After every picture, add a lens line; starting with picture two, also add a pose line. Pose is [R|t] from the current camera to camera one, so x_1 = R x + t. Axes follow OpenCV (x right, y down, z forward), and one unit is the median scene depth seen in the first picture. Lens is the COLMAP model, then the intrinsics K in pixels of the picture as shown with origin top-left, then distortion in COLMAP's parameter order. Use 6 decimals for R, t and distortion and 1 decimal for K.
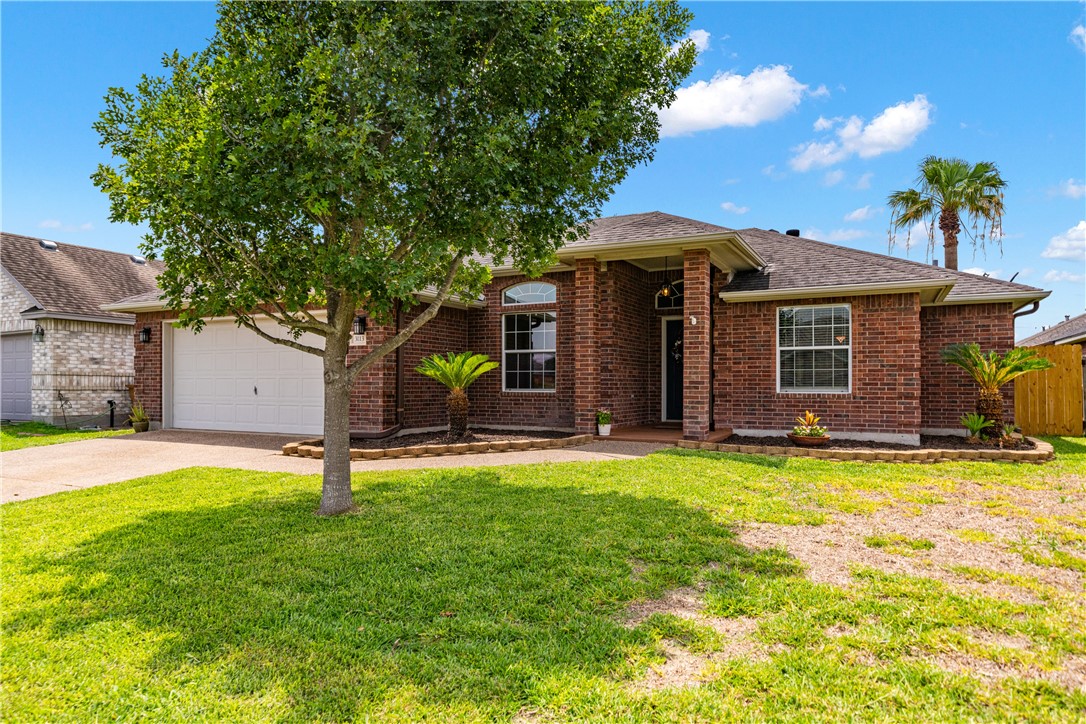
lens RADIAL K [[711.7, 0, 522.3], [0, 711.7, 393.3], [0, 0, 1]] dist [0.002101, -0.000885]
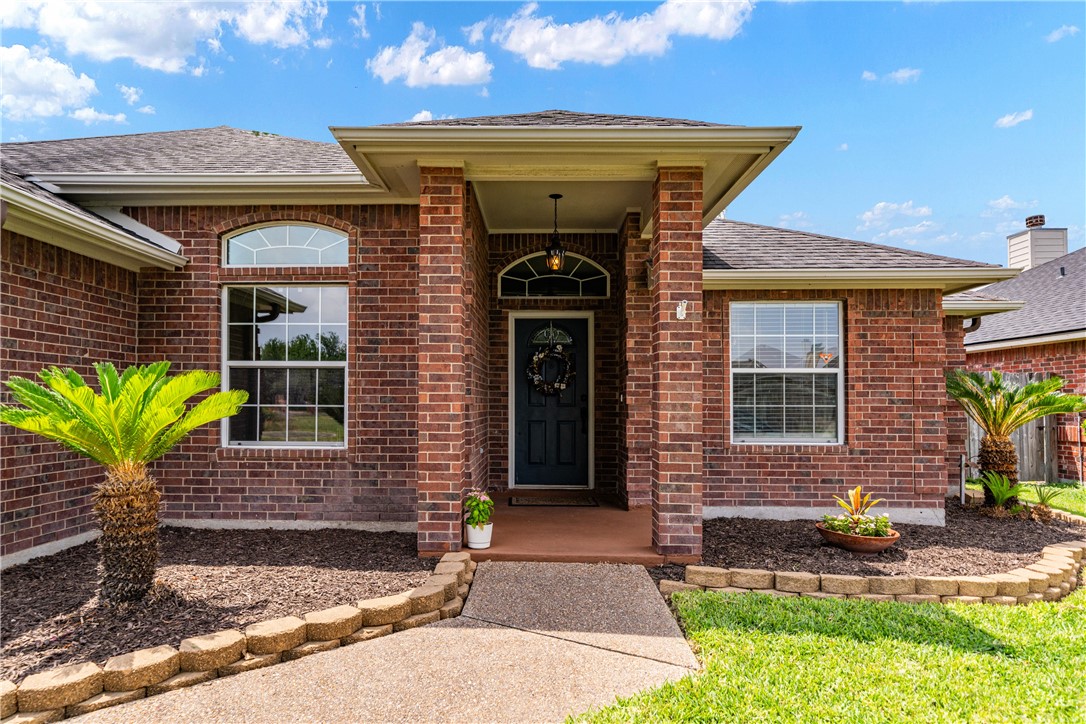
lens RADIAL K [[711.7, 0, 522.3], [0, 711.7, 393.3], [0, 0, 1]] dist [0.002101, -0.000885]
pose [[0.895684, 0.006714, 0.444640, -0.069622], [0.002771, 0.999782, -0.020678, -0.032890], [-0.444682, 0.019753, 0.895471, 0.563365]]
